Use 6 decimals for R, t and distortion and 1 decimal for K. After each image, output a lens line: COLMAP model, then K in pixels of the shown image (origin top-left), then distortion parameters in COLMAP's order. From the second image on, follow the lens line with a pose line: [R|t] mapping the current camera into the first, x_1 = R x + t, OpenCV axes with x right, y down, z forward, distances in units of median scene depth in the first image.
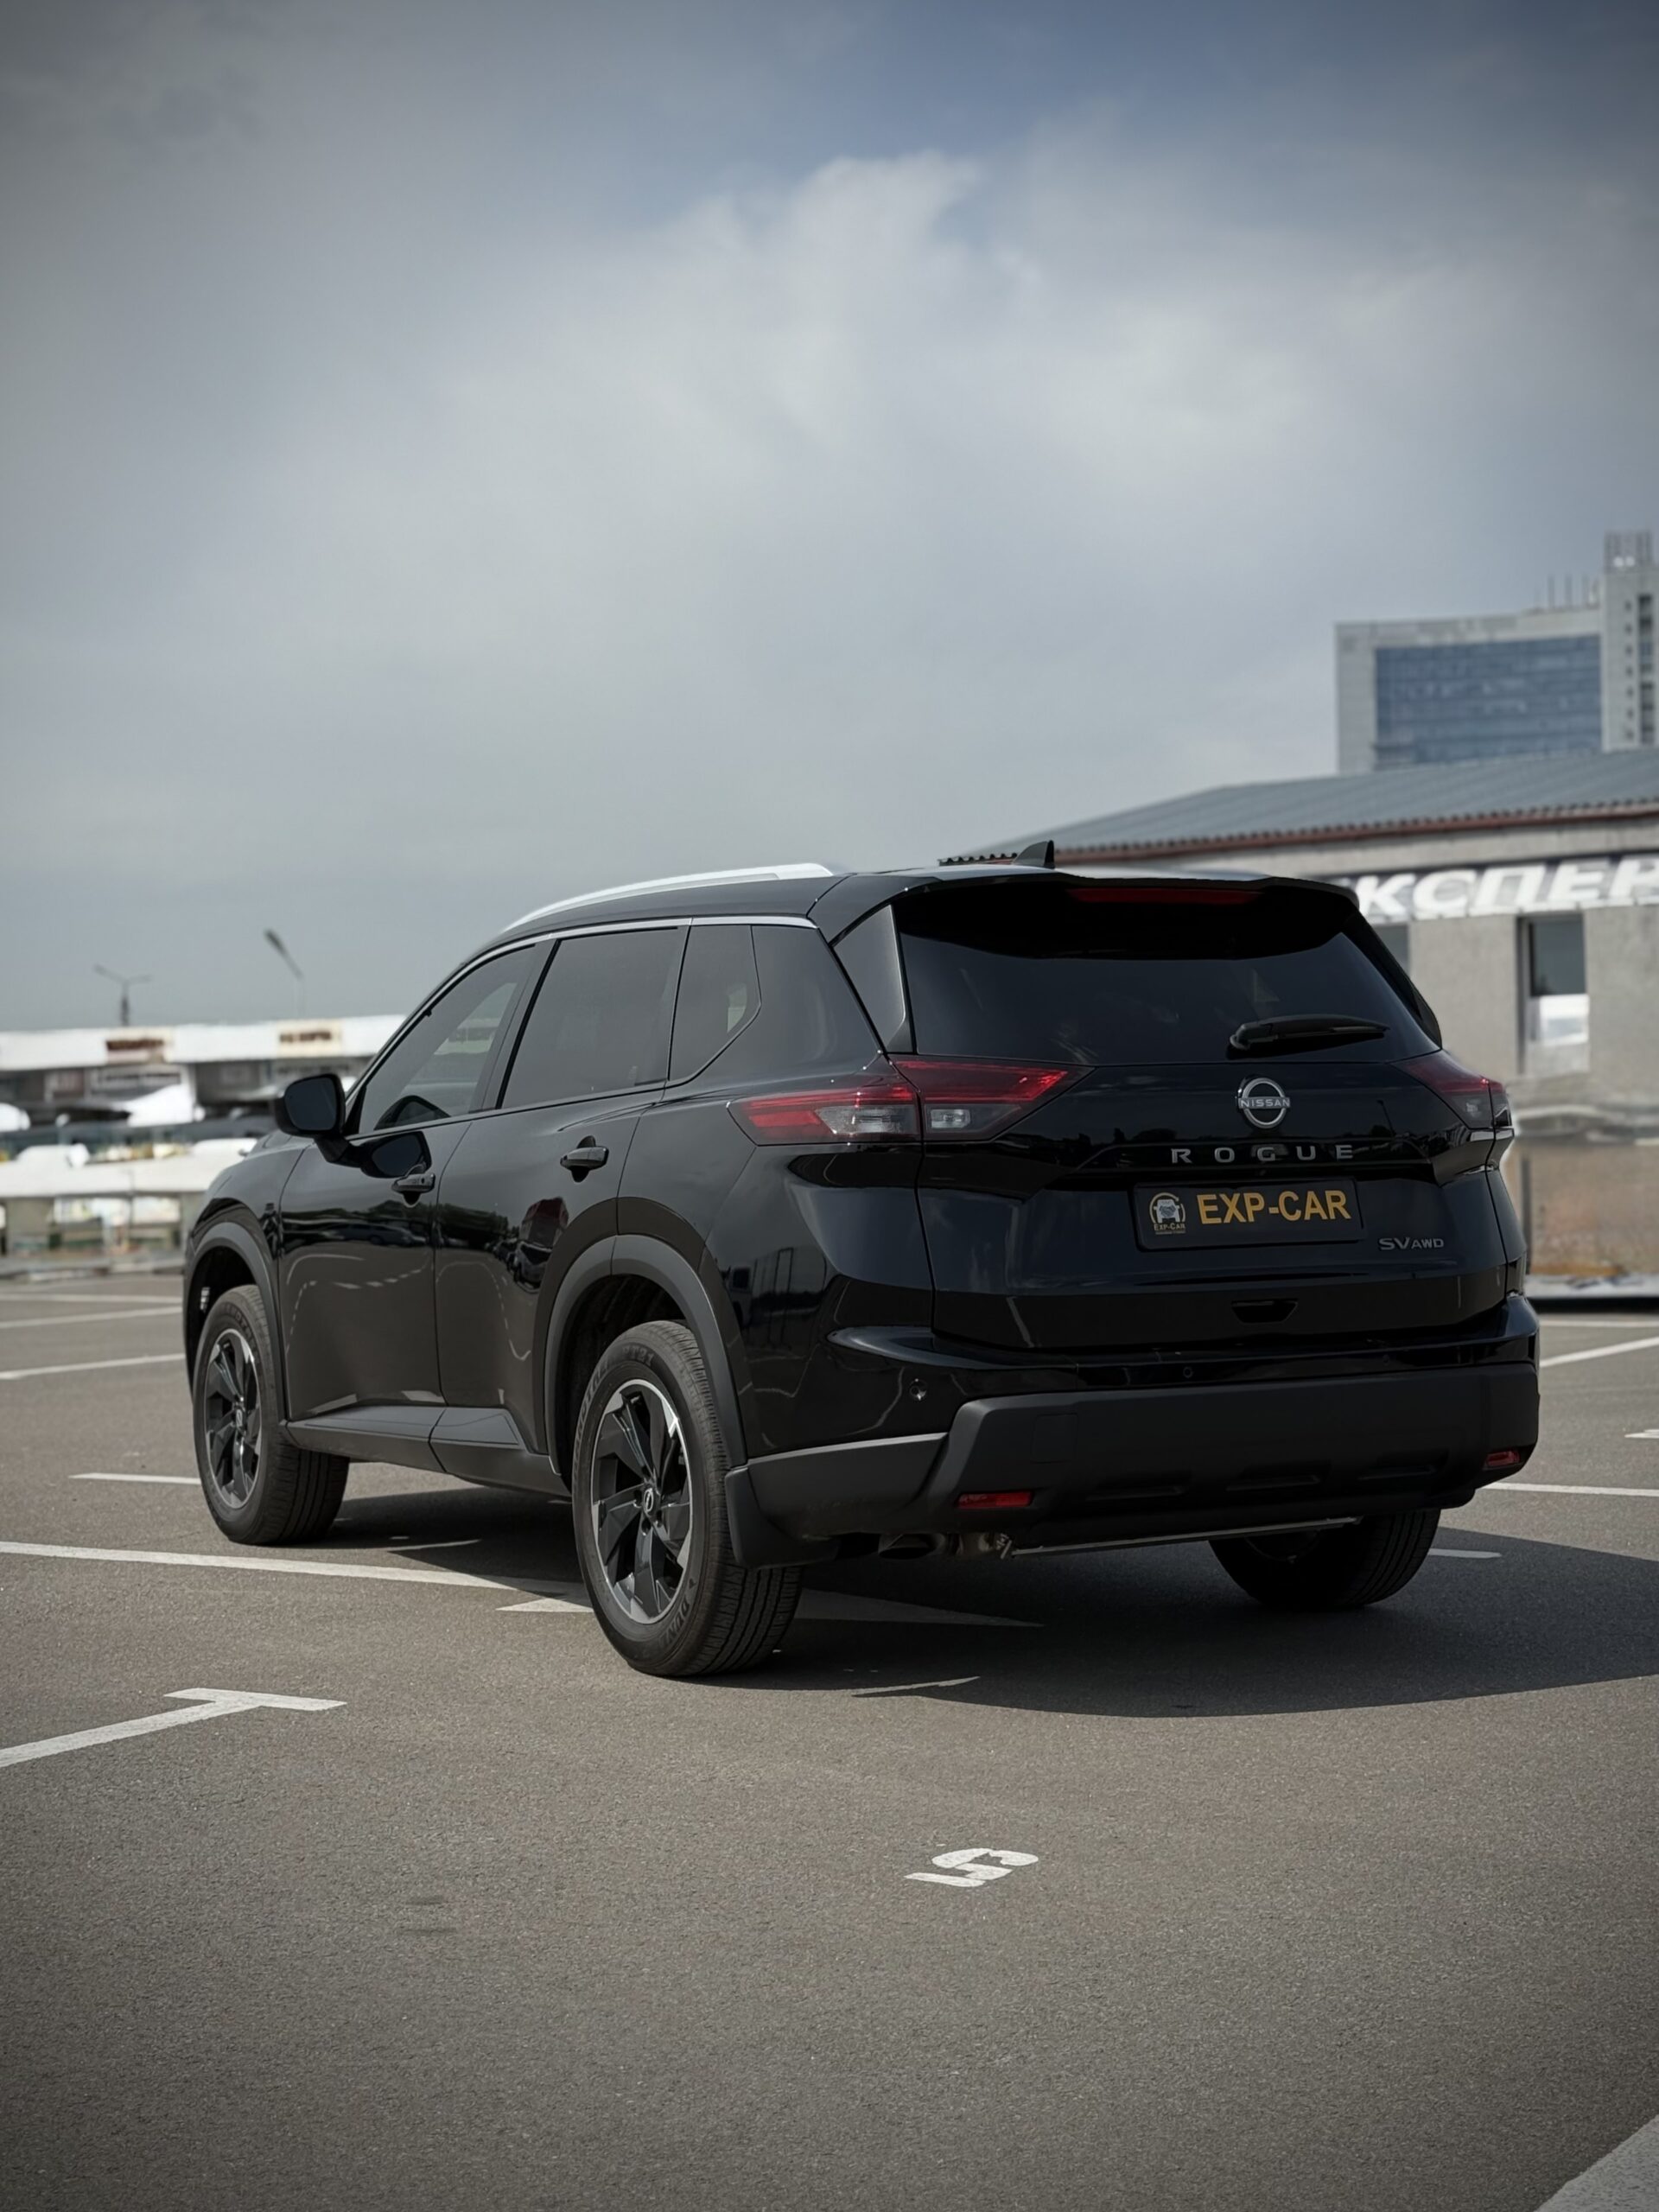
lens RADIAL K [[3182.3, 0, 829.5], [0, 3182.3, 1106.0], [0, 0, 1]] dist [0.108570, -0.104342]
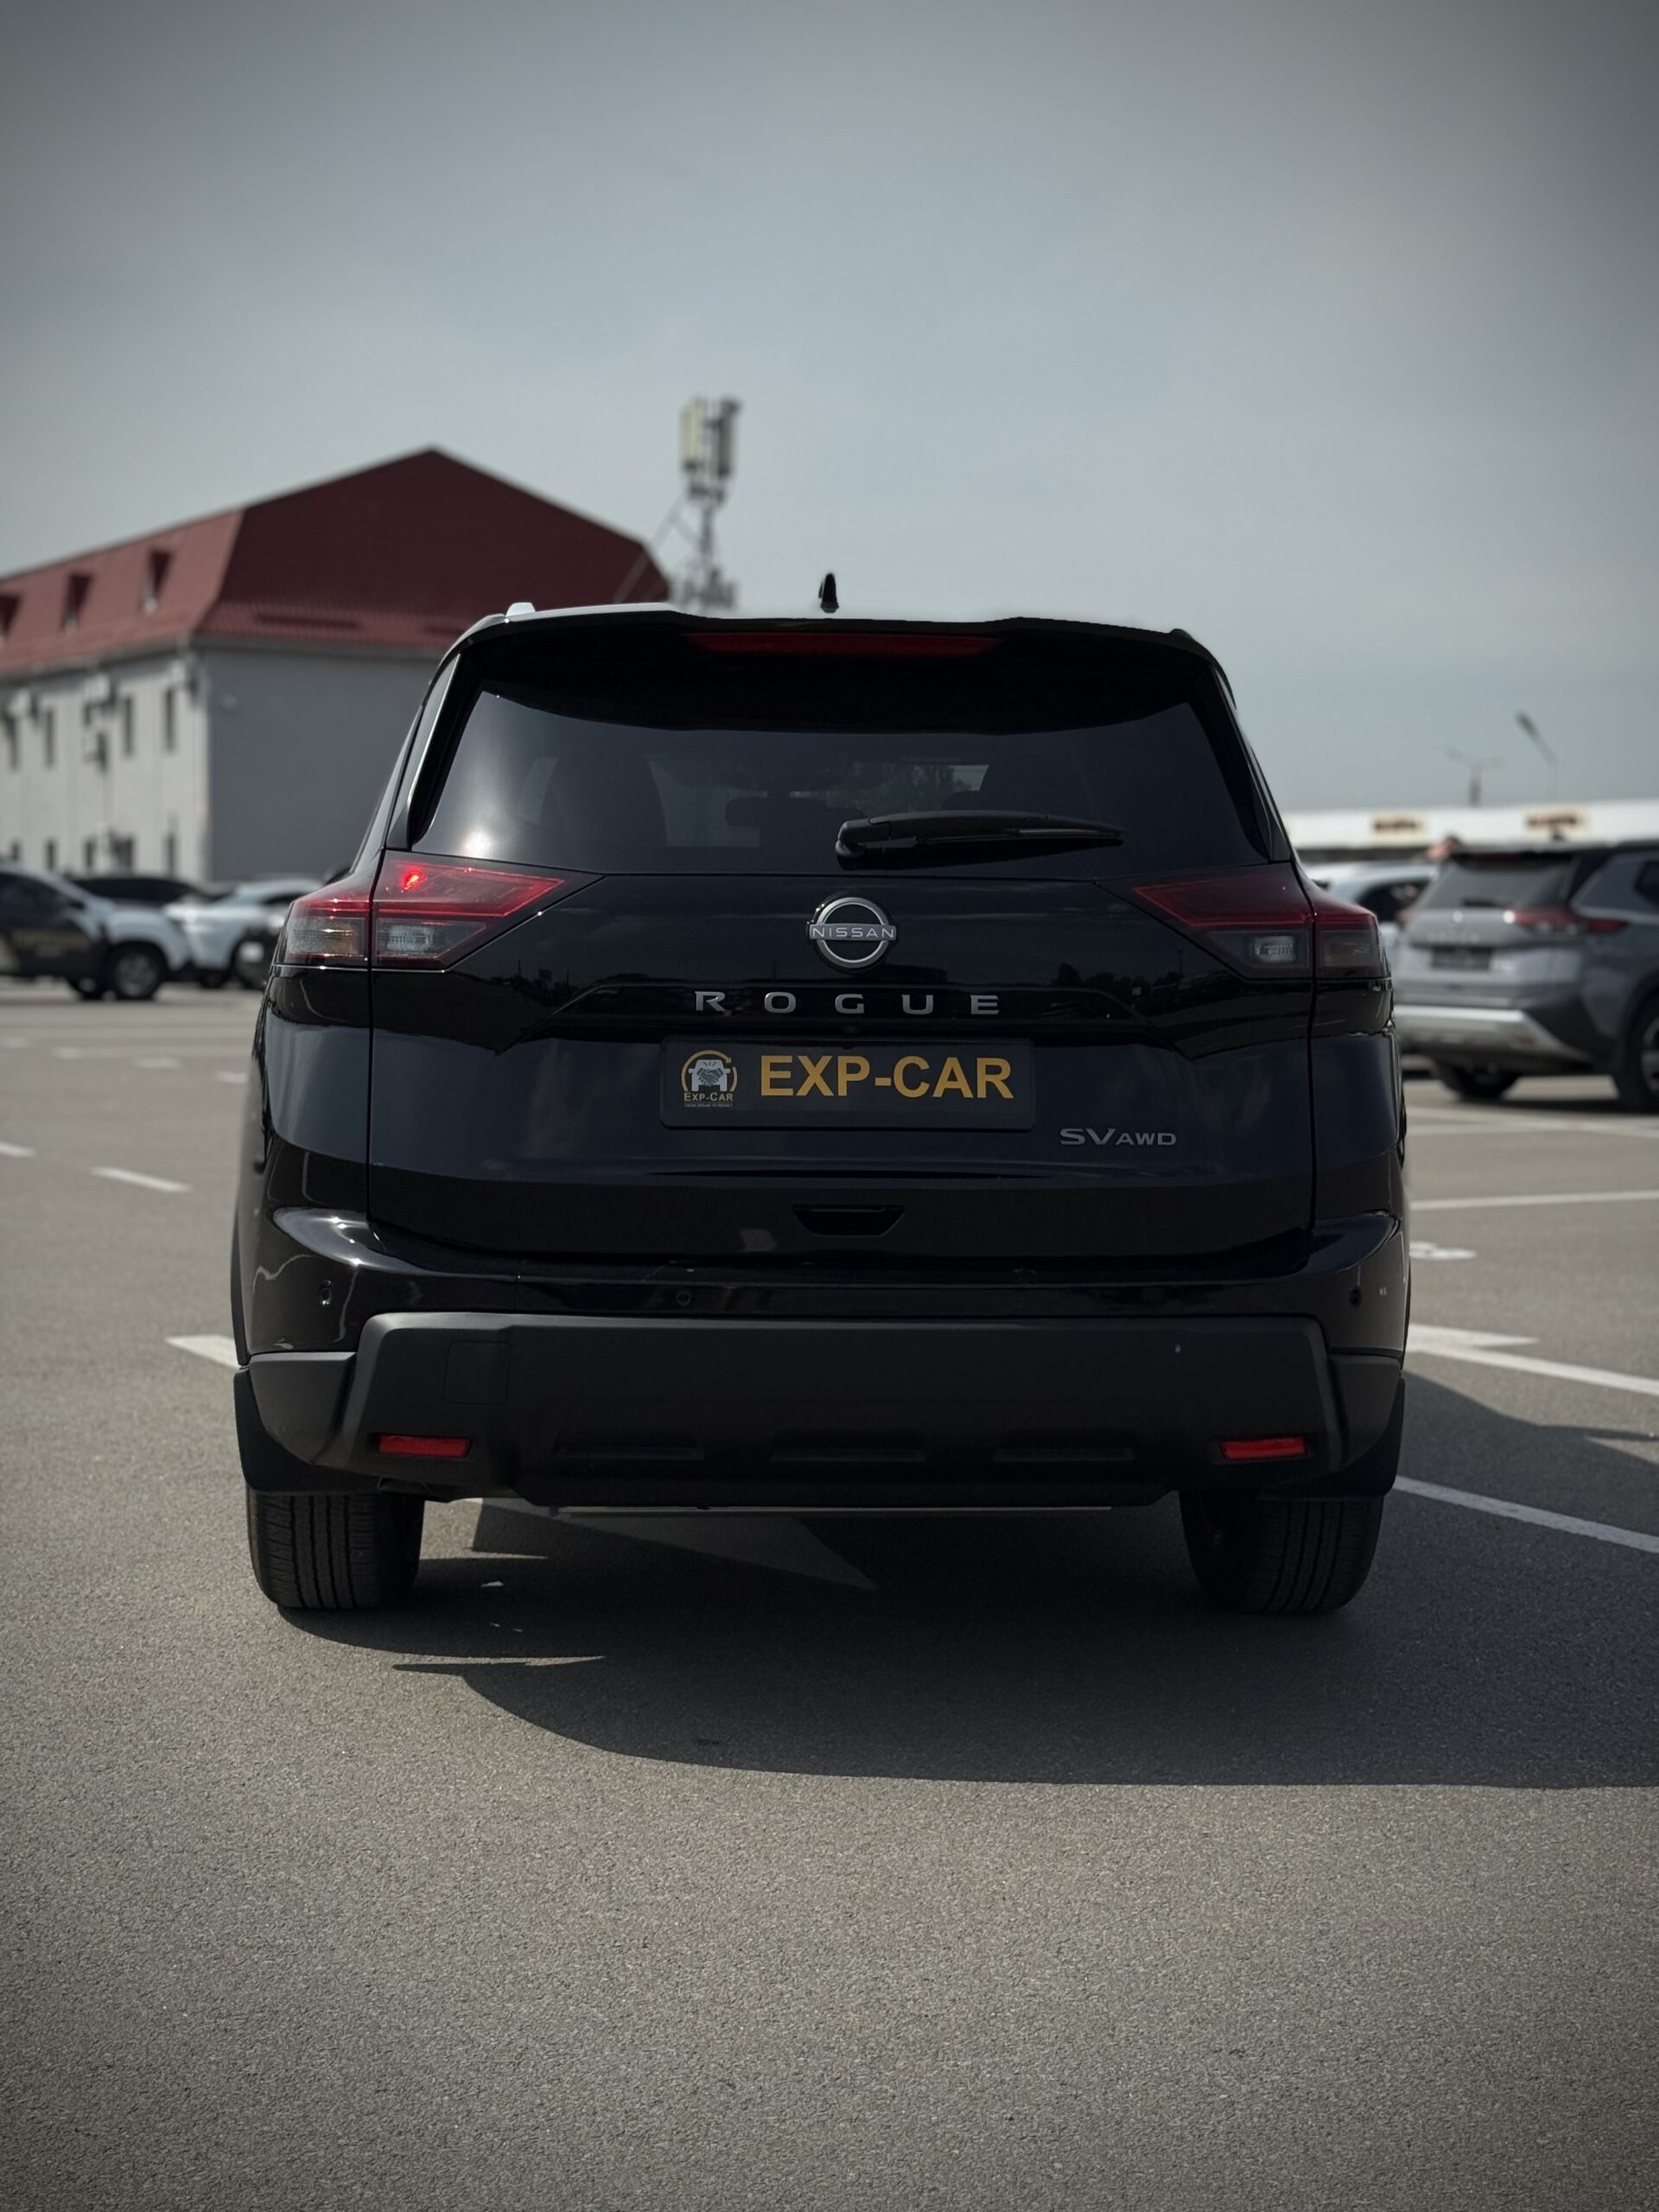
lens RADIAL K [[3182.3, 0, 829.5], [0, 3182.3, 1106.0], [0, 0, 1]] dist [0.108570, -0.104342]
pose [[0.905443, 0.057288, -0.420585, 0.433880], [-0.029229, 0.996913, 0.072865, -0.013974], [0.423461, -0.053682, 0.904323, 0.345860]]
